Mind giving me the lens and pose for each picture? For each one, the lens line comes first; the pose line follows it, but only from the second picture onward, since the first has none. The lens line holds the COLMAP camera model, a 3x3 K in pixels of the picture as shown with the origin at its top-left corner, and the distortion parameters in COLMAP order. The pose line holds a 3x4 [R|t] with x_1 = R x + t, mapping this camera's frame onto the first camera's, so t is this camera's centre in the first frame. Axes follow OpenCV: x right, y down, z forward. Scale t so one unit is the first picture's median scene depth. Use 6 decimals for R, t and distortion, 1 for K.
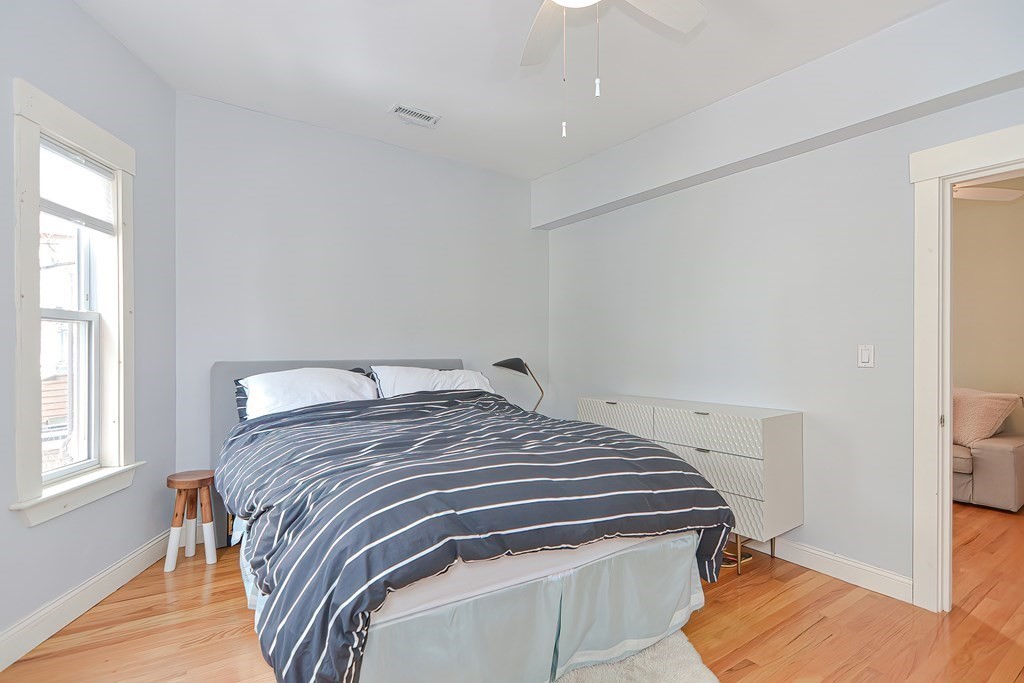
lens RADIAL K [[501.6, 0, 512.0], [0, 501.6, 341.5], [0, 0, 1]] dist [0.071599, 0.000445]
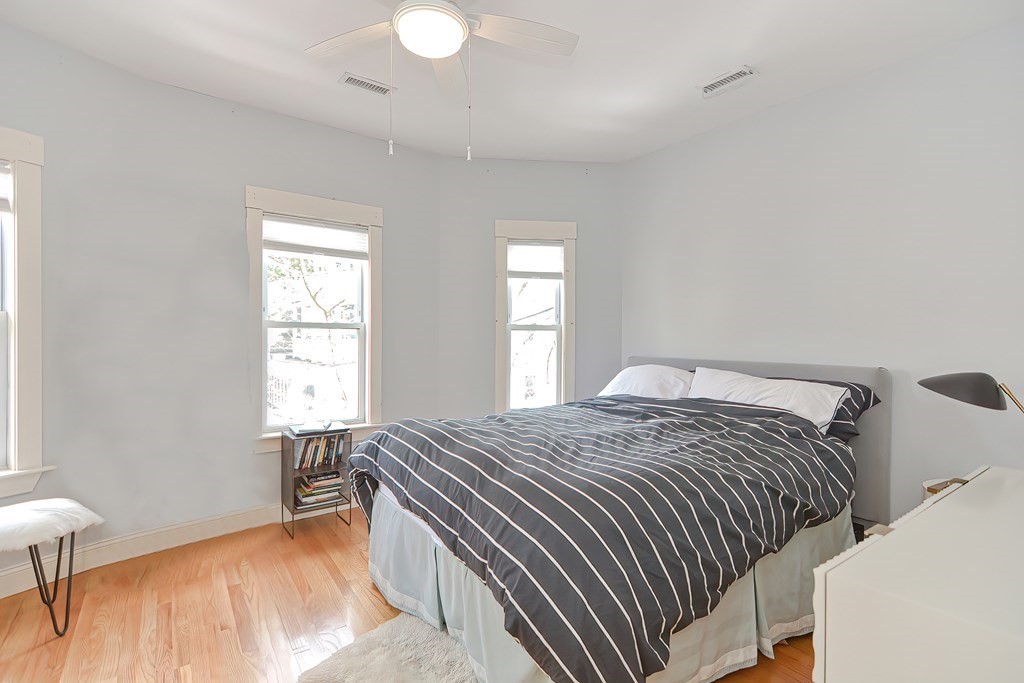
lens RADIAL K [[501.6, 0, 512.0], [0, 501.6, 341.5], [0, 0, 1]] dist [0.071599, 0.000445]
pose [[0.052401, 0.000500, -0.998626, 0.818909], [-0.007962, 0.999968, 0.000082, 0.000867], [0.998594, 0.007947, 0.052404, 0.727361]]
